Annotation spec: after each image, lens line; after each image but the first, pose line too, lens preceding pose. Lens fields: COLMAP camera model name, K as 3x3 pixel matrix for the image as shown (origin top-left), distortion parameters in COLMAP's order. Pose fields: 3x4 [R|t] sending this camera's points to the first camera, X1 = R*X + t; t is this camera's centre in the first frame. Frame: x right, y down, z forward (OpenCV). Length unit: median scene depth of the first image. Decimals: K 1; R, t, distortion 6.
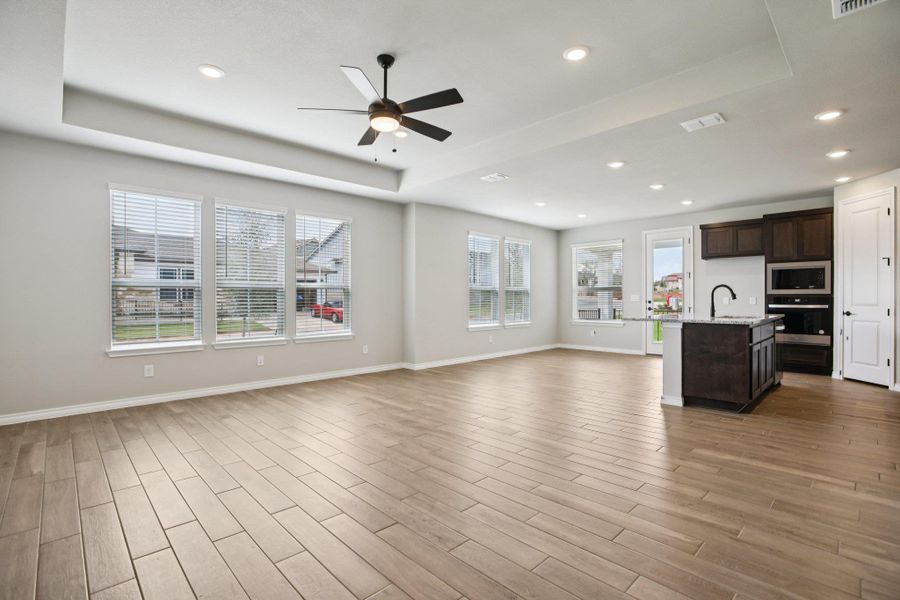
lens RADIAL K [[425.4, 0, 443.9], [0, 425.4, 301.7], [0, 0, 1]] dist [-0.025364, 0.005357]
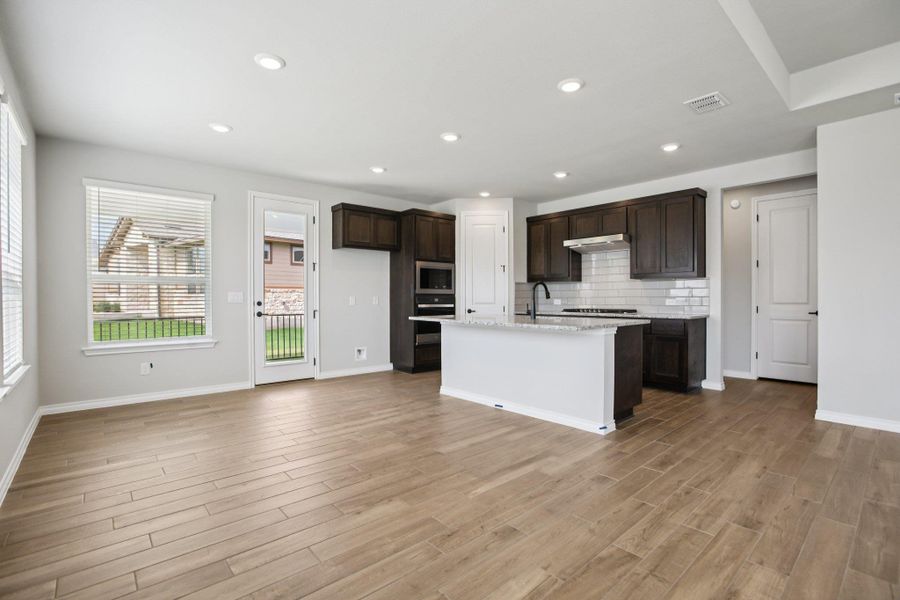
lens RADIAL K [[425.4, 0, 449.2], [0, 425.4, 301.9], [0, 0, 1]] dist [-0.025364, 0.005357]
pose [[0.038064, -0.006347, 0.999255, -0.206652], [0.007953, 0.999950, 0.006048, -0.004739], [-0.999244, 0.007717, 0.038113, 1.002216]]
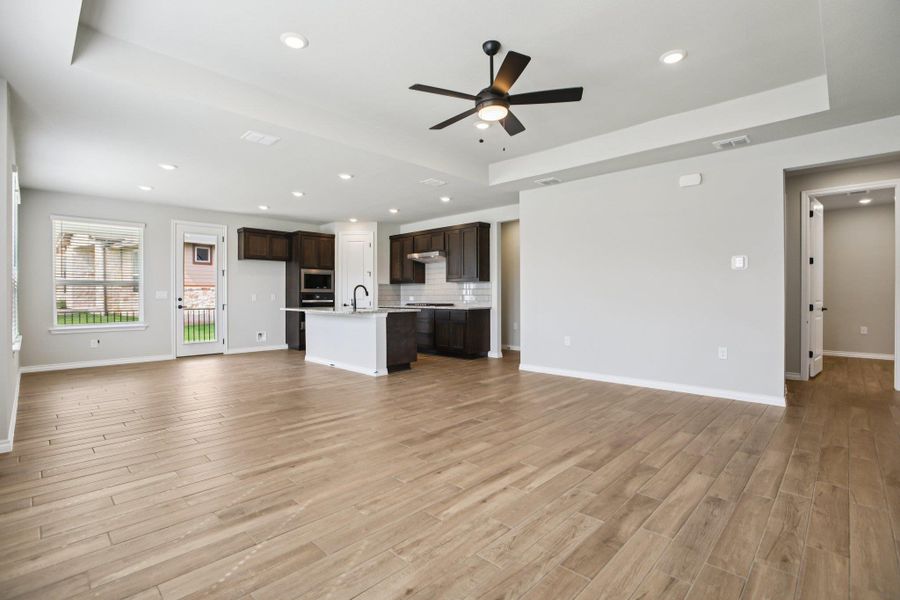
lens RADIAL K [[425.4, 0, 450.9], [0, 425.4, 297.2], [0, 0, 1]] dist [-0.025364, 0.005357]
pose [[-0.029217, -0.001191, 0.999572, -0.630523], [0.008349, 0.999964, 0.001436, -0.000589], [-0.999538, 0.008388, -0.029206, 0.647101]]
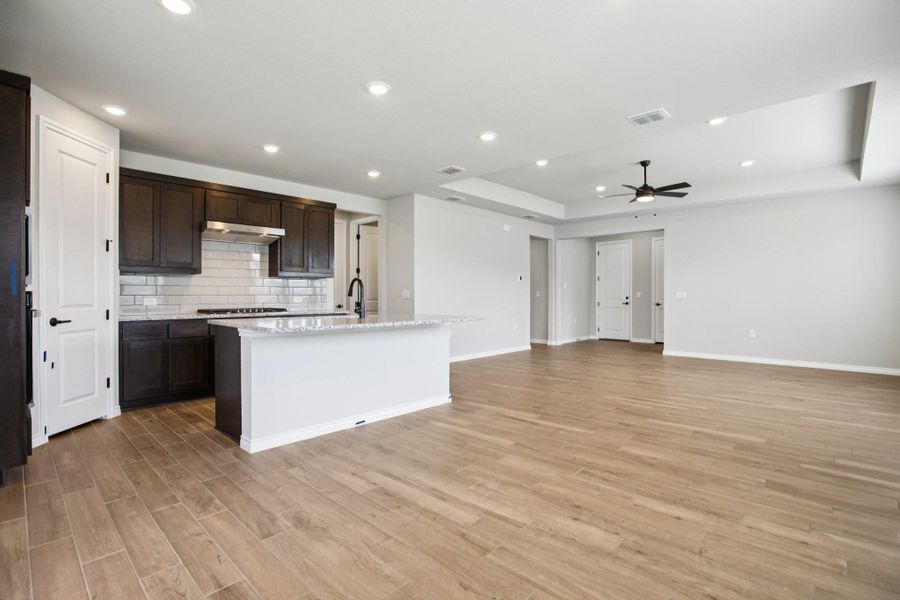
lens RADIAL K [[425.4, 0, 461.1], [0, 425.4, 297.9], [0, 0, 1]] dist [-0.025364, 0.005357]
pose [[-0.997195, 0.004961, -0.074679, 0.450787], [0.004090, 0.999922, 0.011815, -0.009384], [0.074732, 0.011476, -0.997138, 1.594293]]
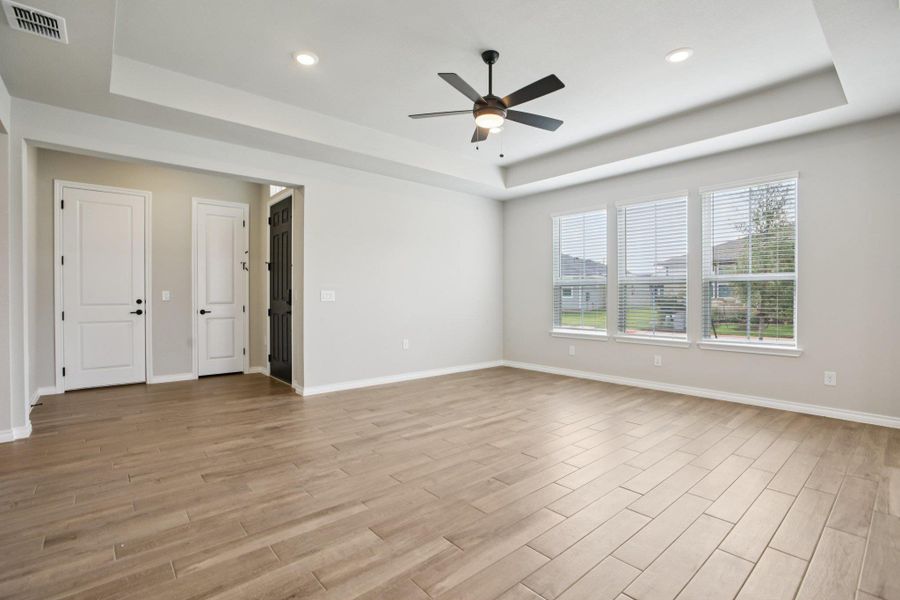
lens RADIAL K [[425.4, 0, 446.4], [0, 425.4, 293.9], [0, 0, 1]] dist [-0.025364, 0.005357]
pose [[-0.068447, -0.004587, -0.997644, 0.498430], [-0.005913, 0.999974, -0.004192, -0.002106], [0.997637, 0.005612, -0.068473, 0.556607]]
